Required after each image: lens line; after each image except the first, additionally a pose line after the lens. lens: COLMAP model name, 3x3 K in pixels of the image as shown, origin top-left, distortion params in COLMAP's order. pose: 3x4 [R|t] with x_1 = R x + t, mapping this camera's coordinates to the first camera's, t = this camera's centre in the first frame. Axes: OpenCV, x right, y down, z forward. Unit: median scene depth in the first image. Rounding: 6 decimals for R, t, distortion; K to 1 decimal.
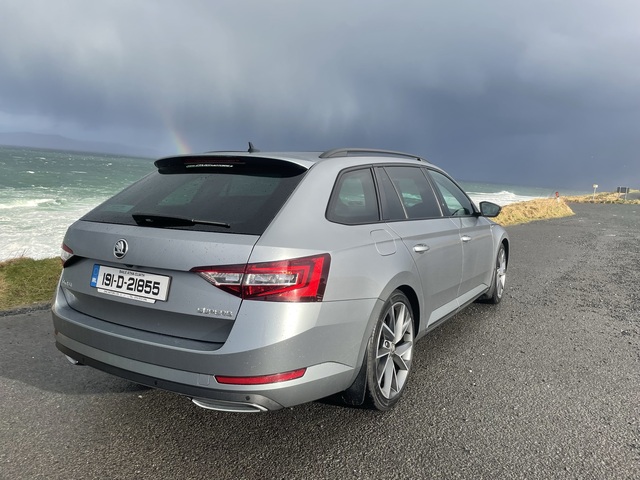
lens RADIAL K [[477.6, 0, 315.6], [0, 477.6, 236.2], [0, 0, 1]] dist [0.090517, -0.121586]
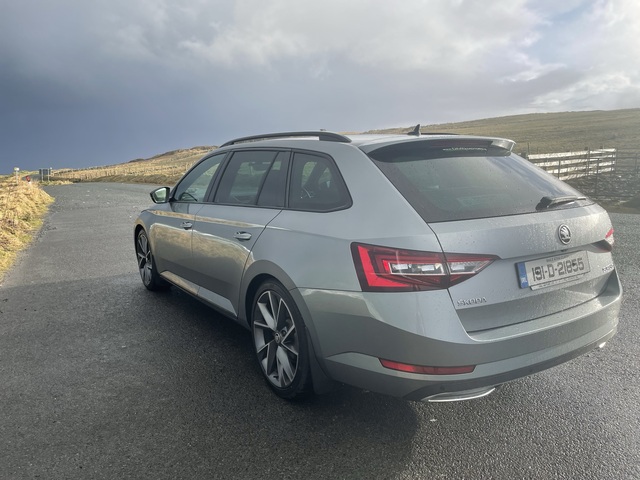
lens RADIAL K [[477.6, 0, 315.6], [0, 477.6, 236.2], [0, 0, 1]] dist [0.090517, -0.121586]
pose [[0.442987, -0.160800, 0.881990, -1.498677], [0.127119, 0.985110, 0.115754, -0.149900], [-0.887470, 0.060840, 0.456832, 0.996227]]
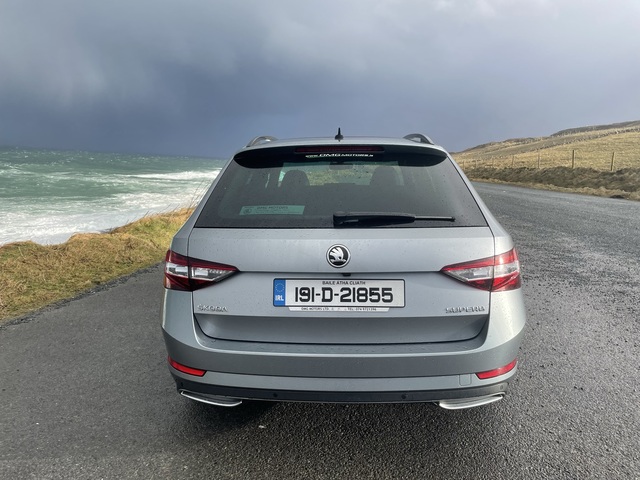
lens RADIAL K [[477.6, 0, 315.6], [0, 477.6, 236.2], [0, 0, 1]] dist [0.090517, -0.121586]
pose [[0.879193, -0.098274, 0.466222, -0.832536], [0.077275, 0.994954, 0.064001, -0.067448], [-0.470159, -0.020242, 0.882350, 0.263611]]
